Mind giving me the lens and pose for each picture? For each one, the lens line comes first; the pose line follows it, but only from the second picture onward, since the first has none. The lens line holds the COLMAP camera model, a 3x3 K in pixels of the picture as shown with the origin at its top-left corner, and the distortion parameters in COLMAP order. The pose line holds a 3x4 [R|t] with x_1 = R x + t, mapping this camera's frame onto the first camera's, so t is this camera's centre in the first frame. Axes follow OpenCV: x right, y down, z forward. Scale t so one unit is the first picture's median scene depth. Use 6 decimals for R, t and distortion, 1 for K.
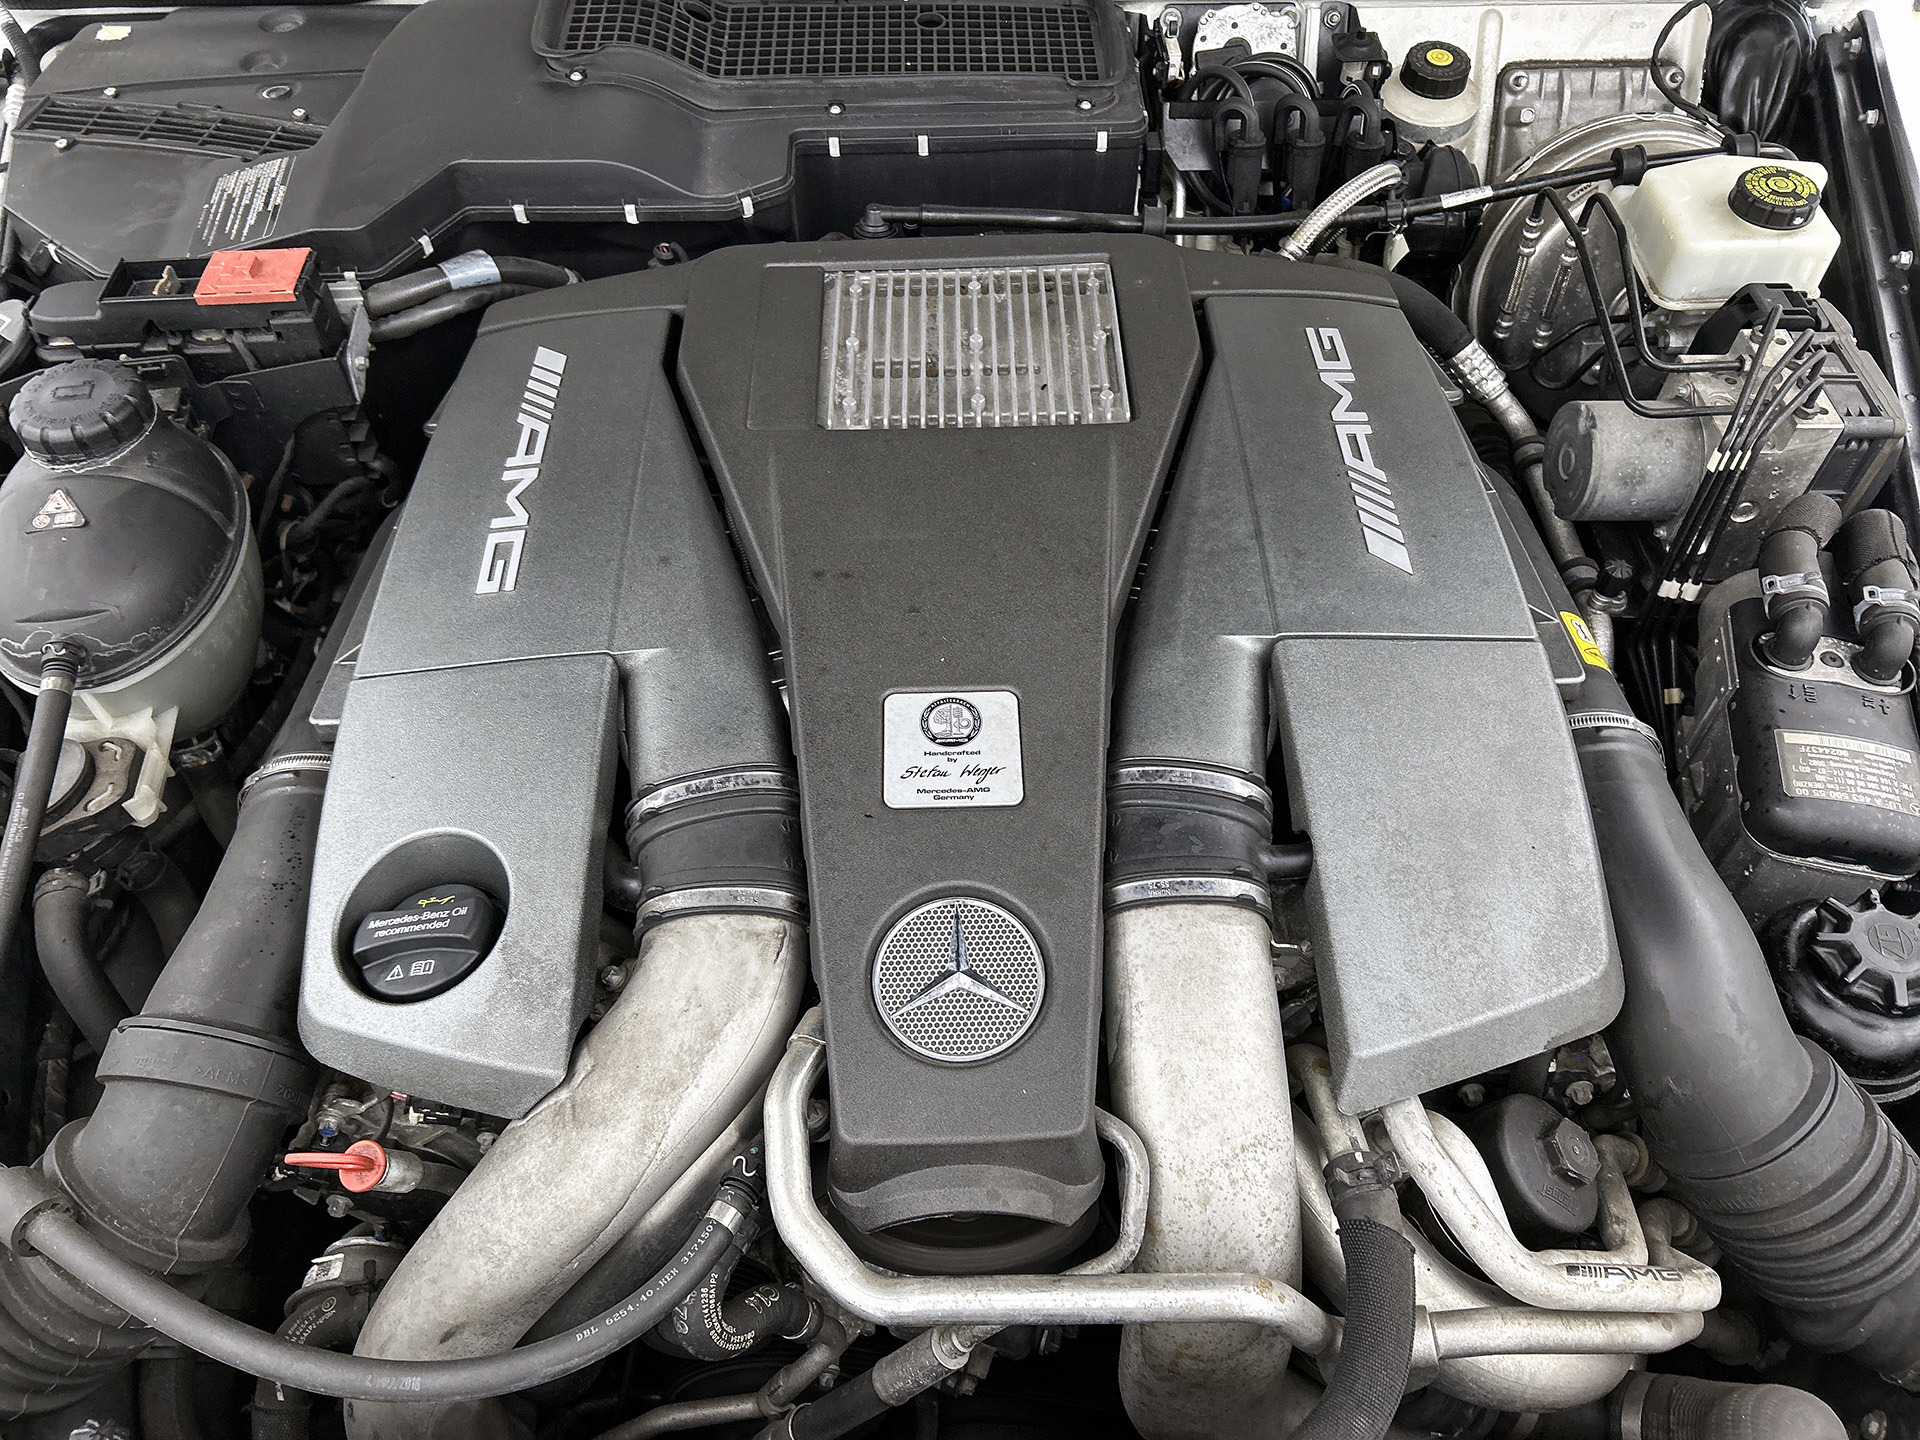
lens RADIAL K [[1464.7, 0, 958.5], [0, 1464.7, 724.9], [0, 0, 1]] dist [0.031815, -0.016877]
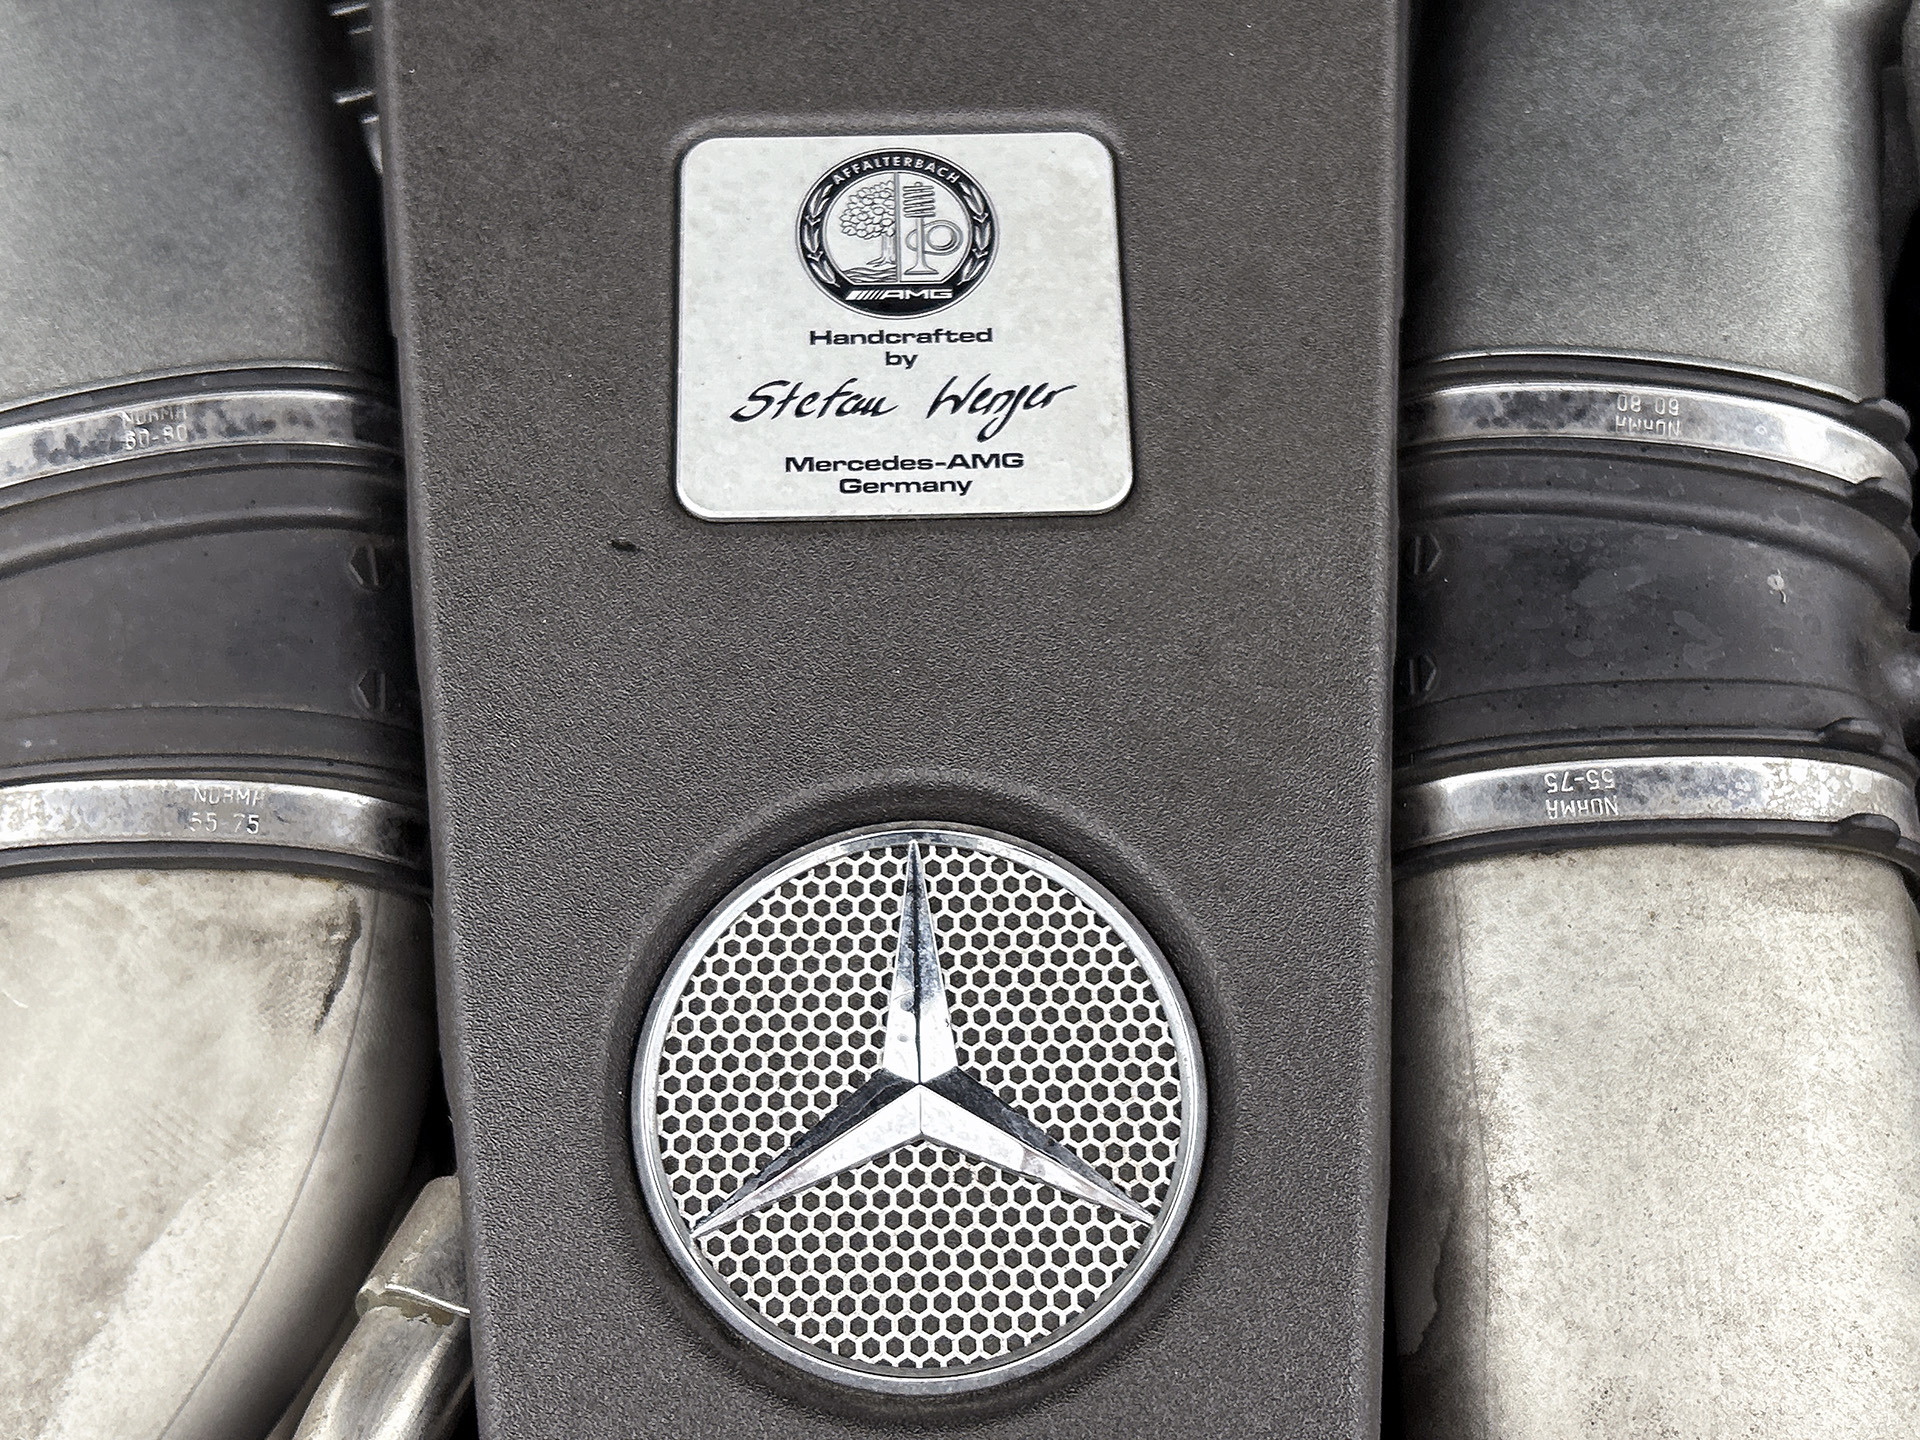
lens RADIAL K [[2409.0, 0, 960.8], [0, 2409.0, 720.8], [0, 0, 1]] dist [0.080620, 0.000000]
pose [[0.999892, 0.002227, 0.014499, 0.001230], [-0.004948, 0.981698, 0.190378, 0.002172], [-0.013810, -0.190429, 0.981604, 0.511295]]
